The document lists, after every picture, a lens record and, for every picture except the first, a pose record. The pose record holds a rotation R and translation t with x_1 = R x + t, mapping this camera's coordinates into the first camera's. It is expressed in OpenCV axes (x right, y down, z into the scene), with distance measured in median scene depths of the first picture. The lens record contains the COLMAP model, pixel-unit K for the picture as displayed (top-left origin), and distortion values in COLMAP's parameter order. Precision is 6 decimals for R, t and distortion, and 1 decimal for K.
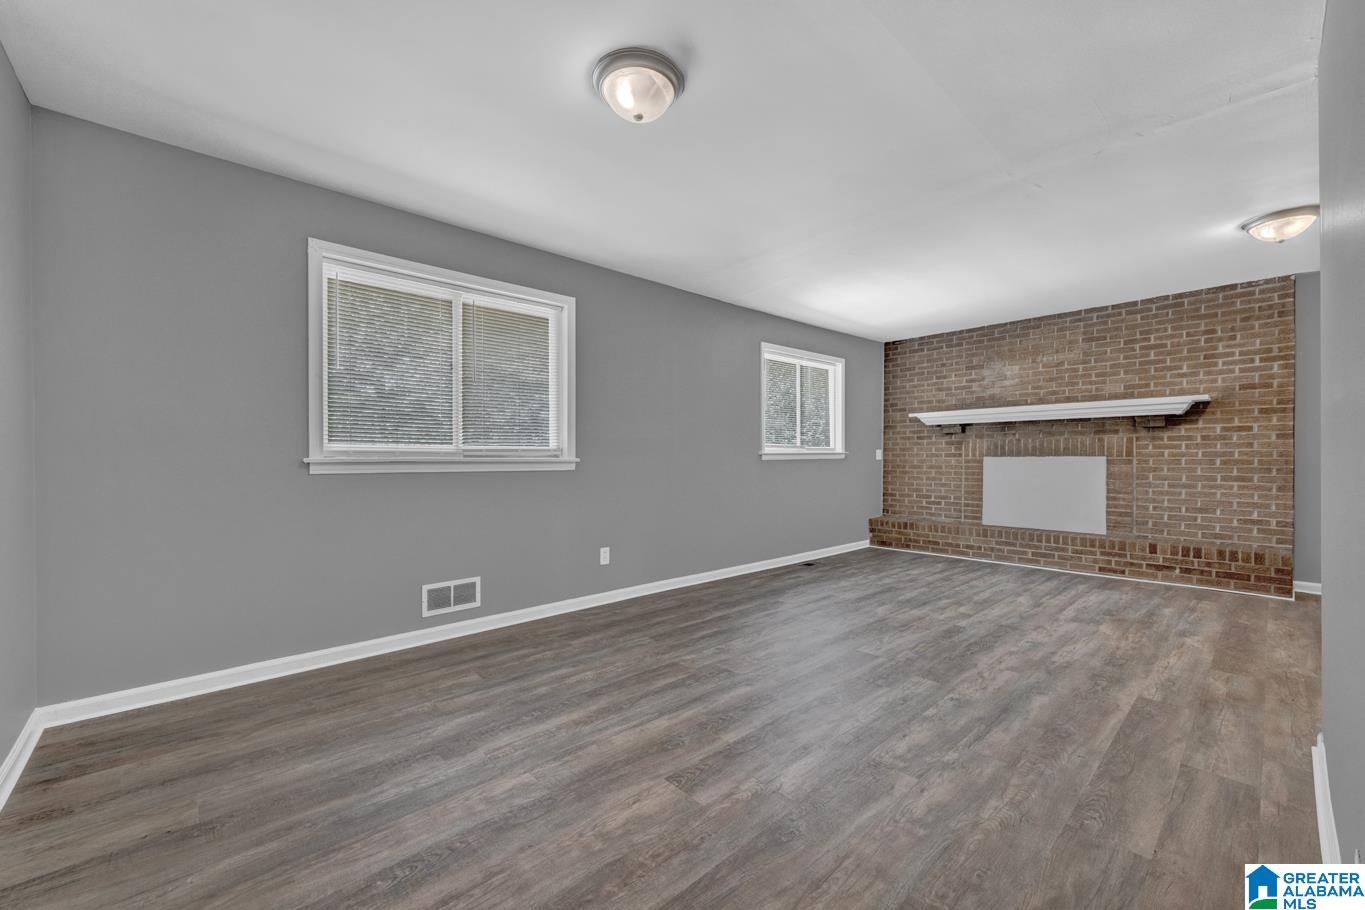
lens RADIAL K [[538.5, 0, 679.4], [0, 538.5, 458.0], [0, 0, 1]] dist [0.000548, 0.000187]
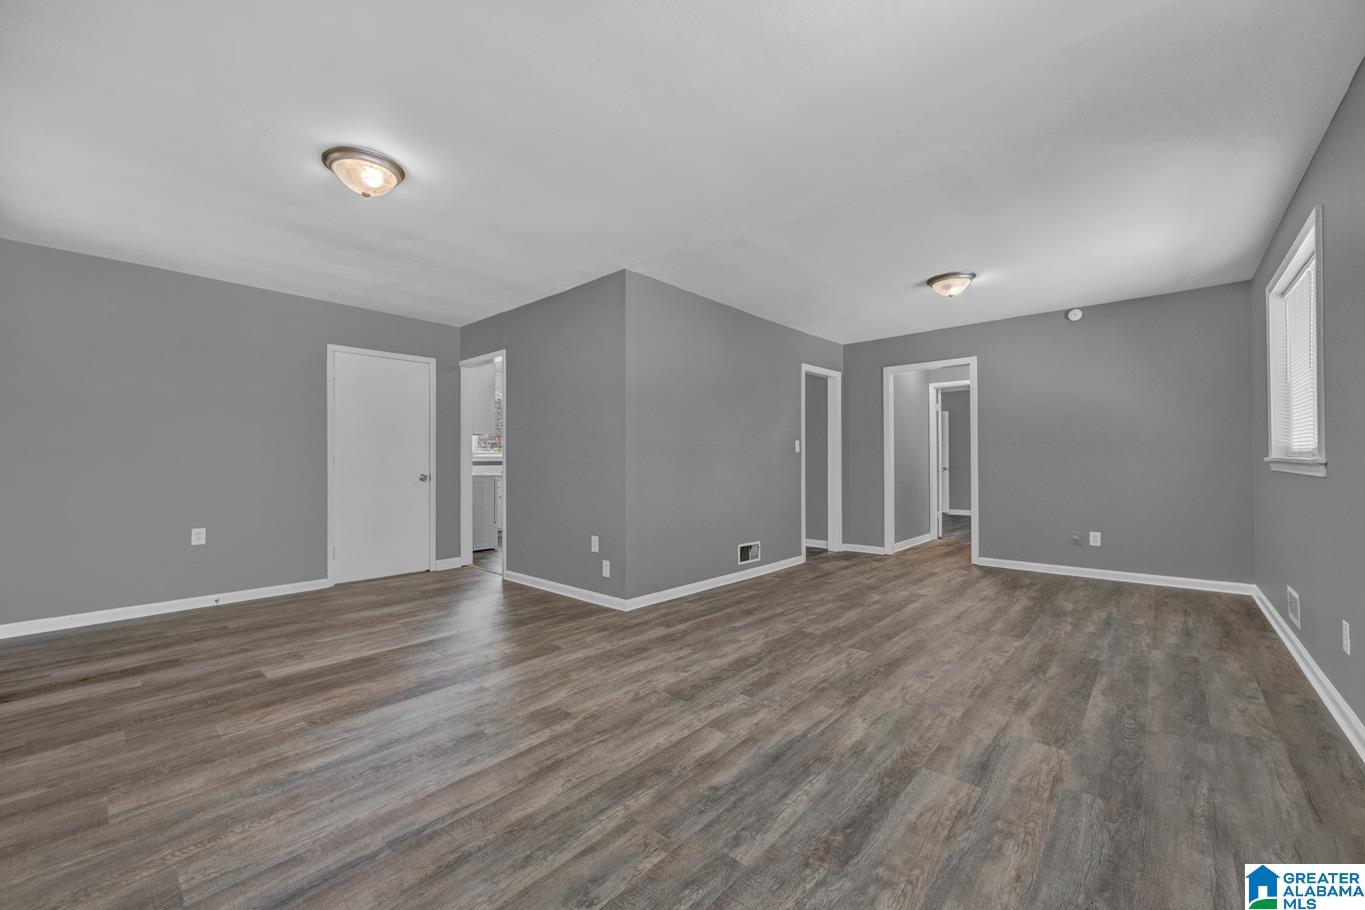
lens RADIAL K [[538.5, 0, 679.4], [0, 538.5, 458.0], [0, 0, 1]] dist [0.000548, 0.000187]
pose [[-0.994588, 0.007139, -0.103648, 0.533347], [0.007500, 0.999967, -0.003092, -0.003070], [0.103622, -0.003853, -0.994609, 1.335145]]
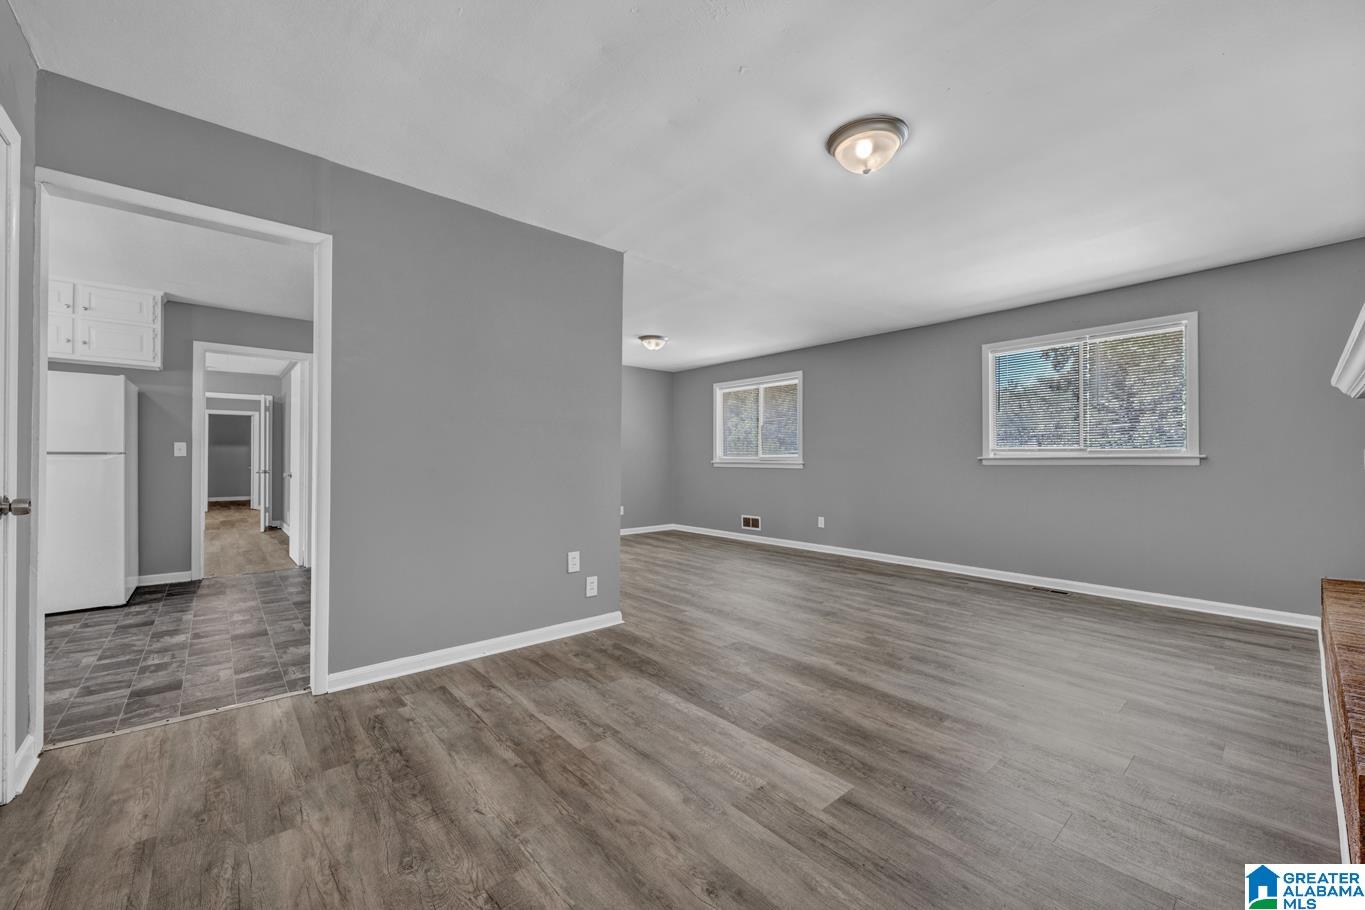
lens RADIAL K [[538.5, 0, 679.4], [0, 538.5, 458.0], [0, 0, 1]] dist [0.000548, 0.000187]
pose [[-0.021724, -0.003394, -0.999758, 1.345616], [-0.004923, 0.999982, -0.003288, -0.002995], [0.999752, 0.004850, -0.021740, 0.552329]]
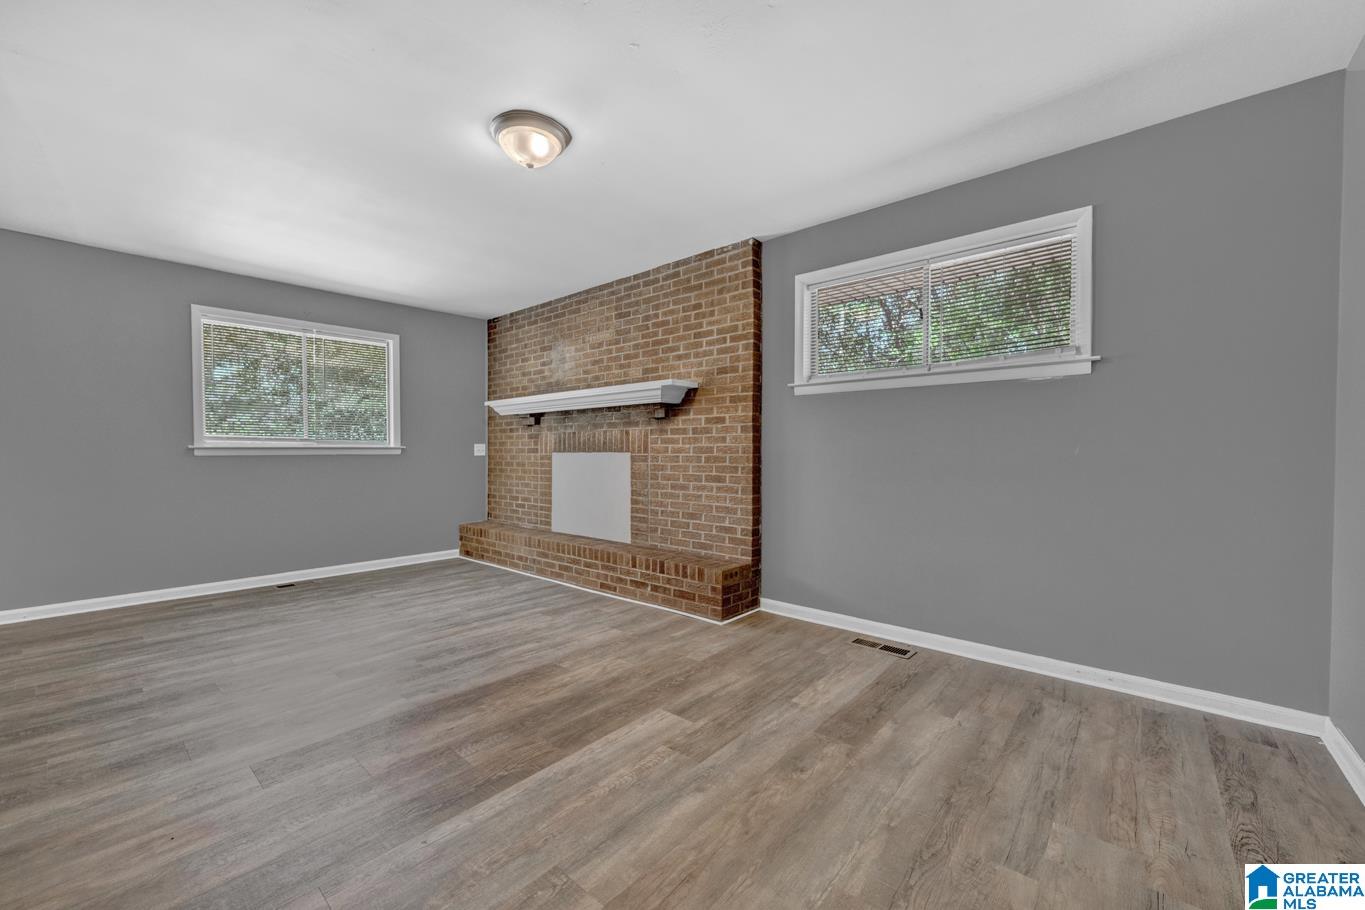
lens RADIAL K [[538.5, 0, 679.4], [0, 538.5, 458.0], [0, 0, 1]] dist [0.000548, 0.000187]
pose [[0.992679, 0.001848, 0.120764, 0.891802], [-0.002865, 0.999962, 0.008244, -0.001580], [-0.120744, -0.008530, 0.992647, 0.164109]]
